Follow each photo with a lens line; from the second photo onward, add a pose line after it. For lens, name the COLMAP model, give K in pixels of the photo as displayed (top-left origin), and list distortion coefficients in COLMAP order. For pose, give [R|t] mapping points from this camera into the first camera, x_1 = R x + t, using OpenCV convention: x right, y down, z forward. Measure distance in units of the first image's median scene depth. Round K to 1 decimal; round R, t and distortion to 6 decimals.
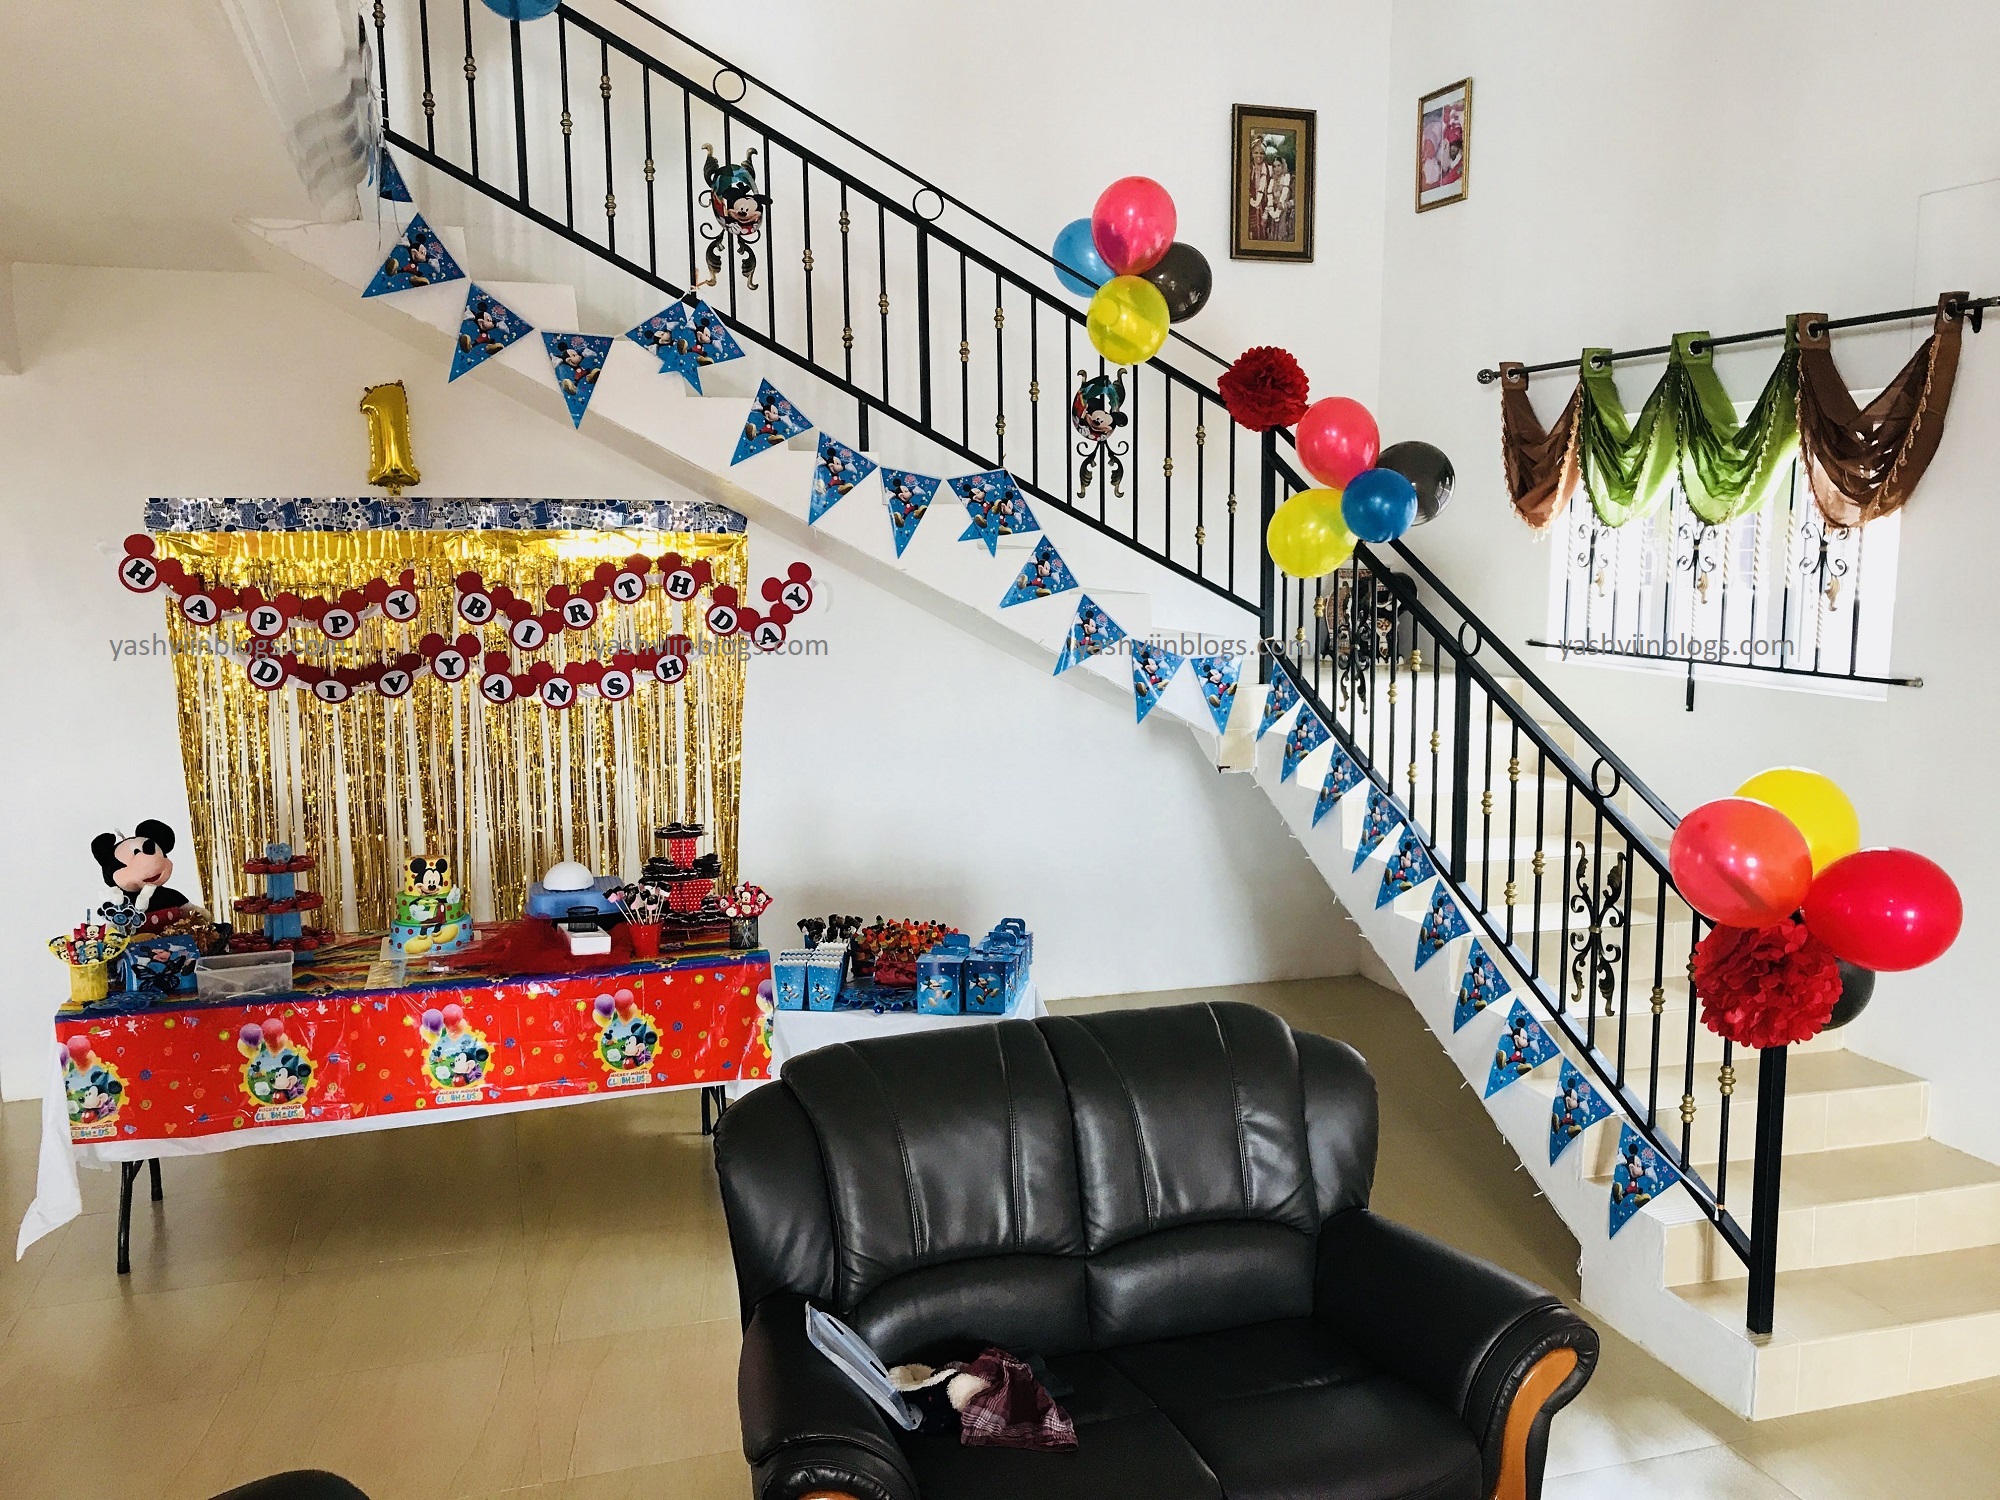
lens RADIAL K [[1664.2, 0, 999.3], [0, 1664.2, 758.7], [0, 0, 1]] dist [0.035885, -0.053719]
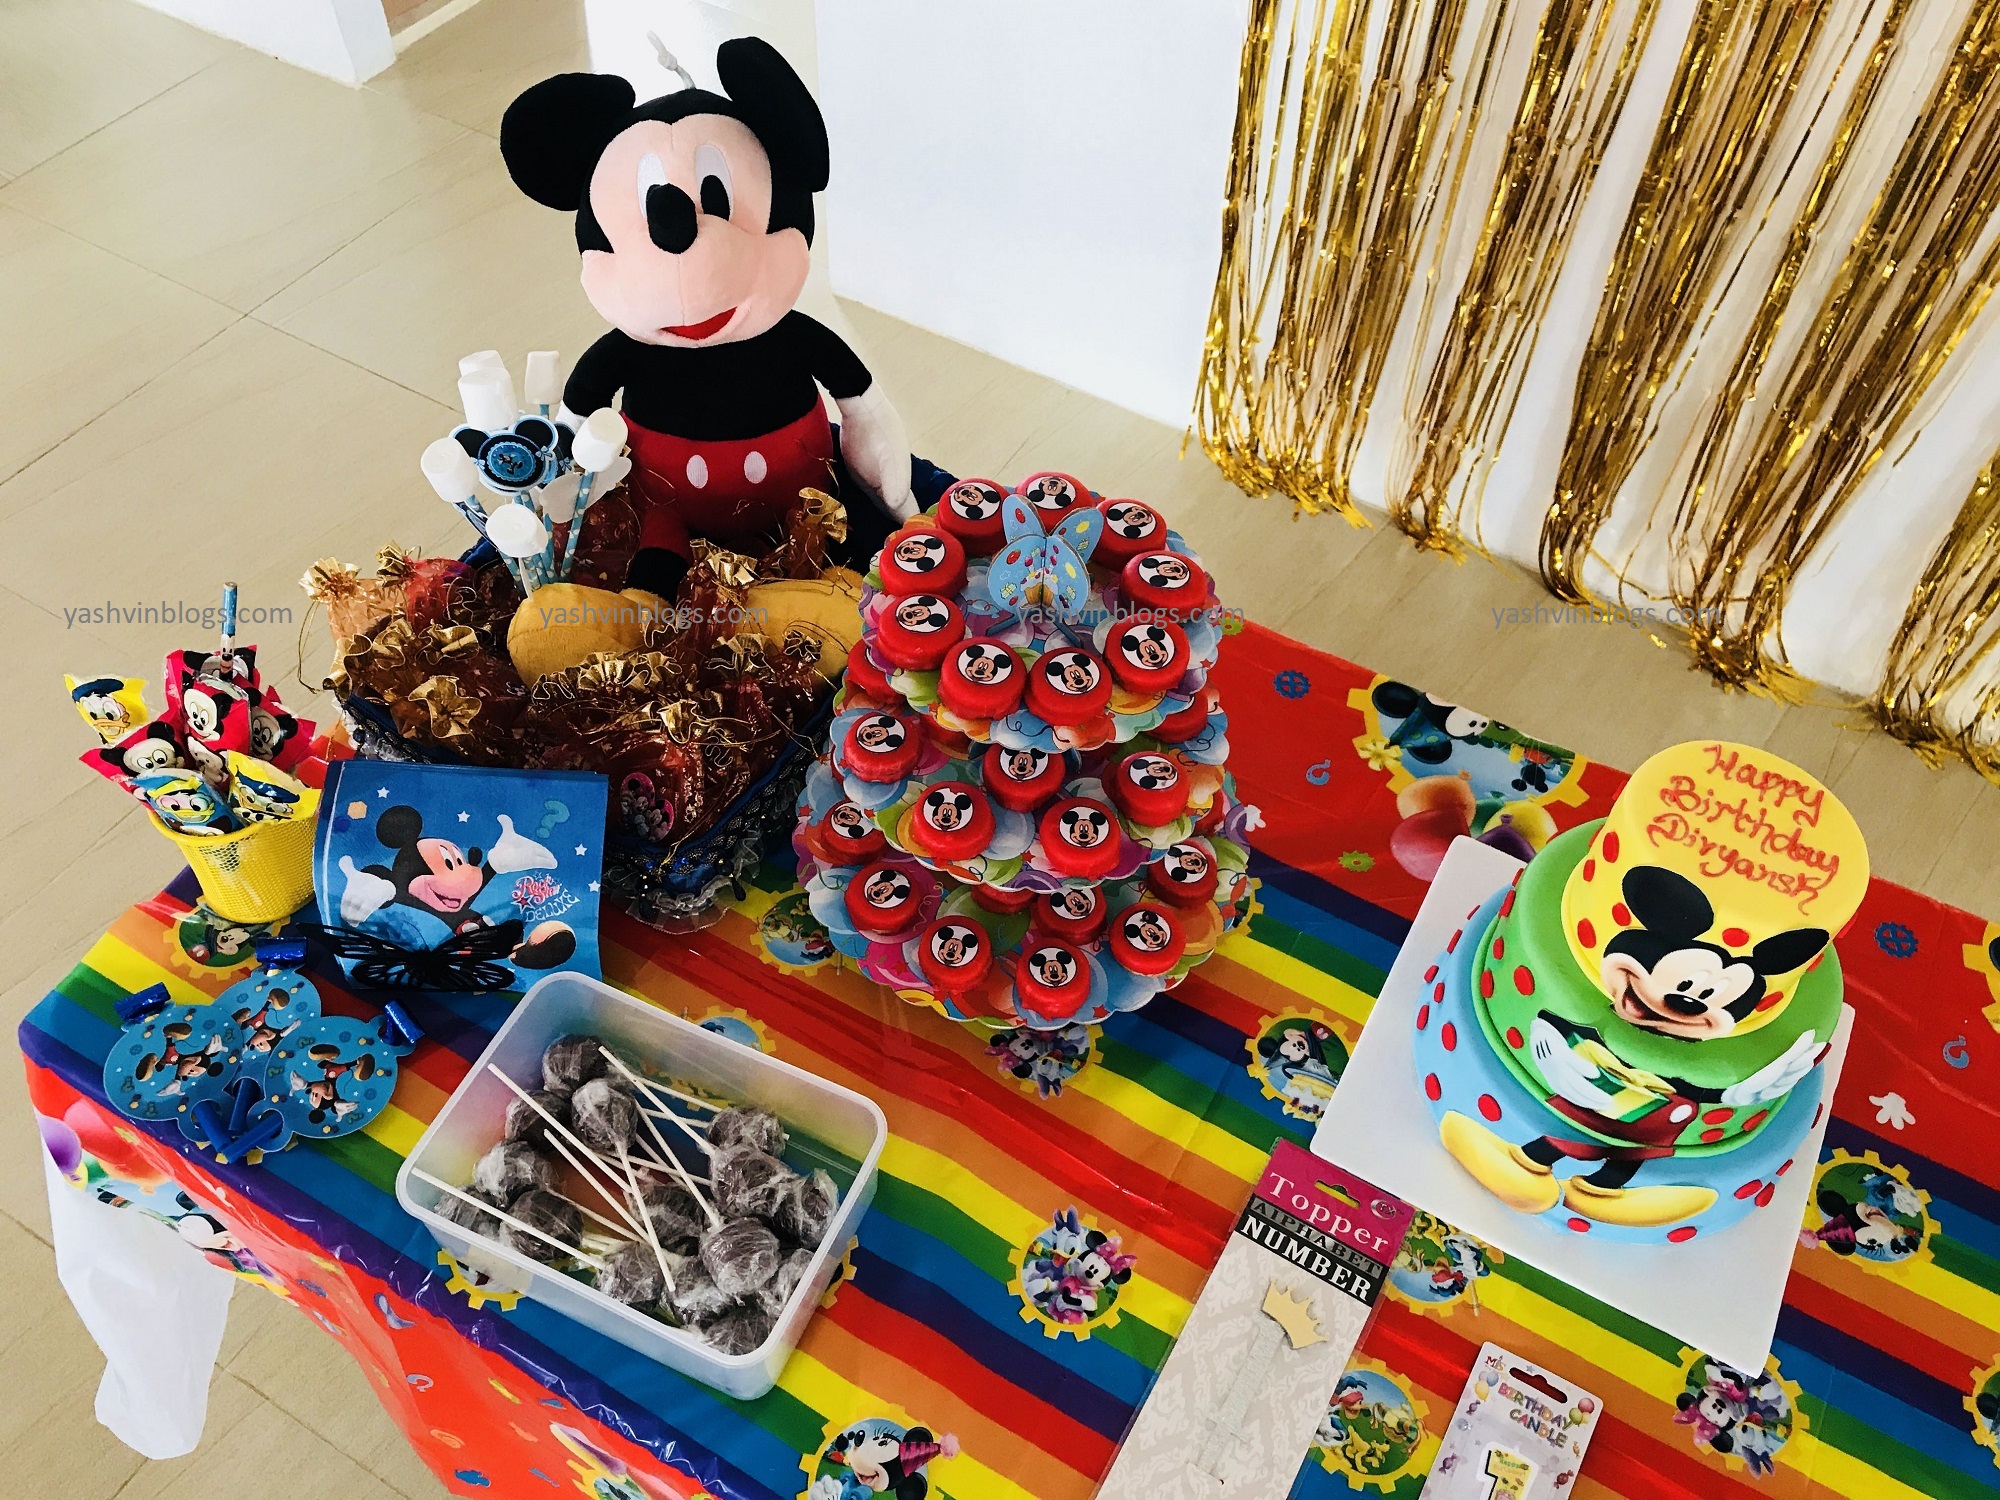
lens RADIAL K [[1664.2, 0, 1001.0], [0, 1664.2, 757.2], [0, 0, 1]] dist [0.035885, -0.053719]
pose [[0.679565, 0.593303, -0.431489, -0.263611], [-0.126822, 0.674321, 0.727466, -0.054473], [0.722570, -0.439638, 0.533489, 0.690461]]
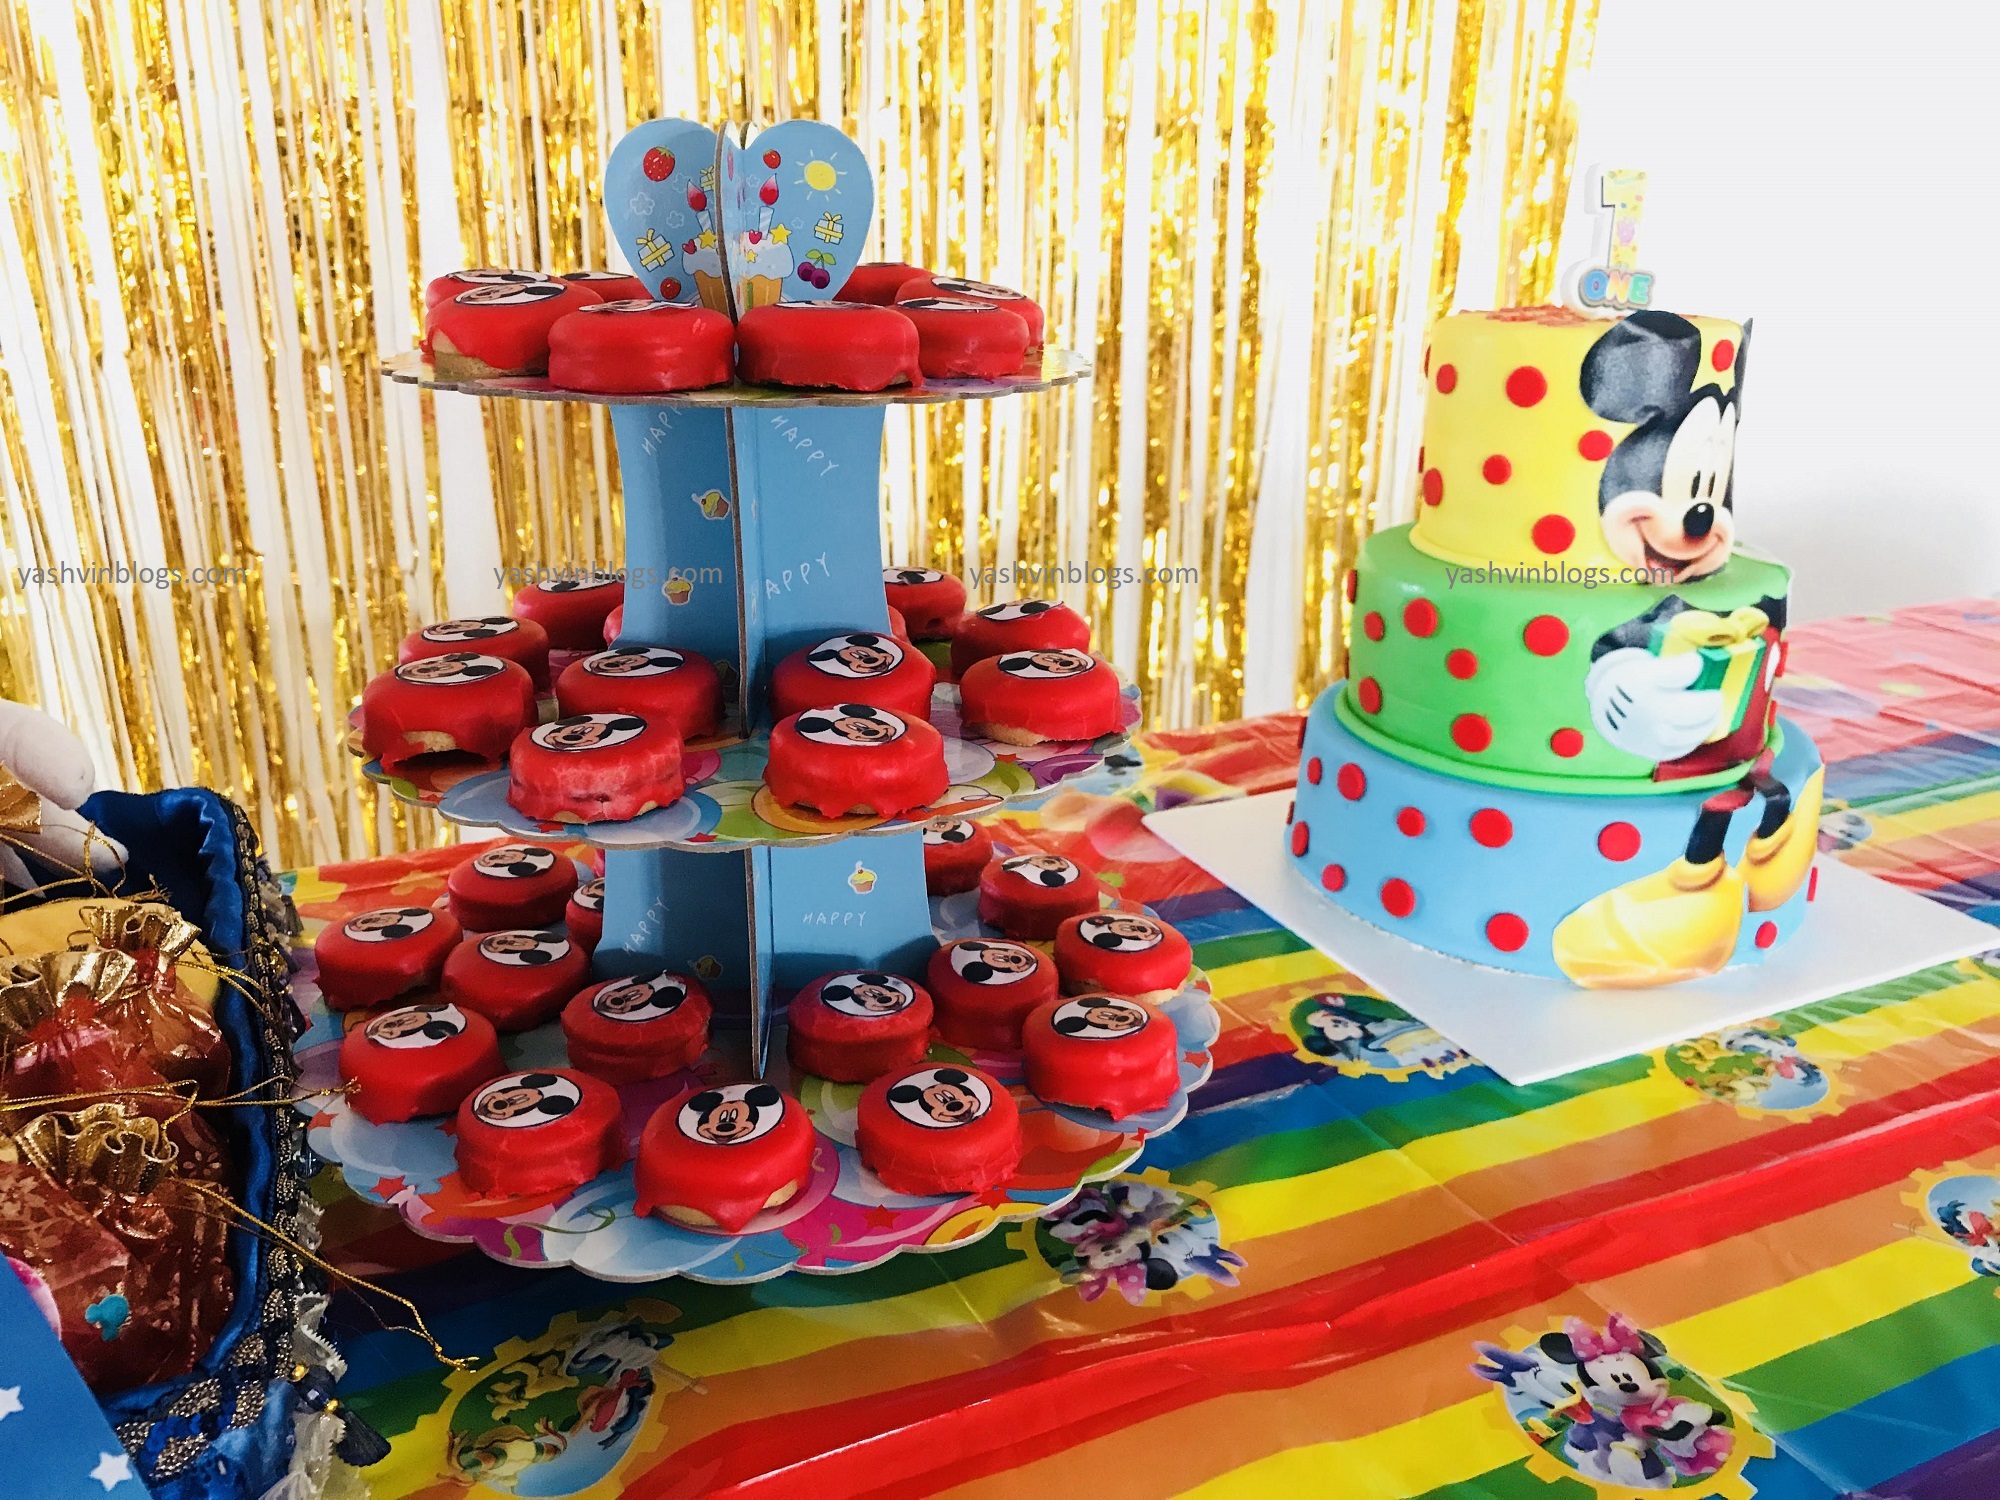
lens RADIAL K [[1664.2, 0, 1010.1], [0, 1664.2, 751.1], [0, 0, 1]] dist [0.035885, -0.053719]
pose [[0.990474, -0.037152, 0.132591, -0.336664], [0.006597, 0.974611, 0.223806, 0.051312], [-0.137540, -0.220799, 0.965573, 0.696558]]
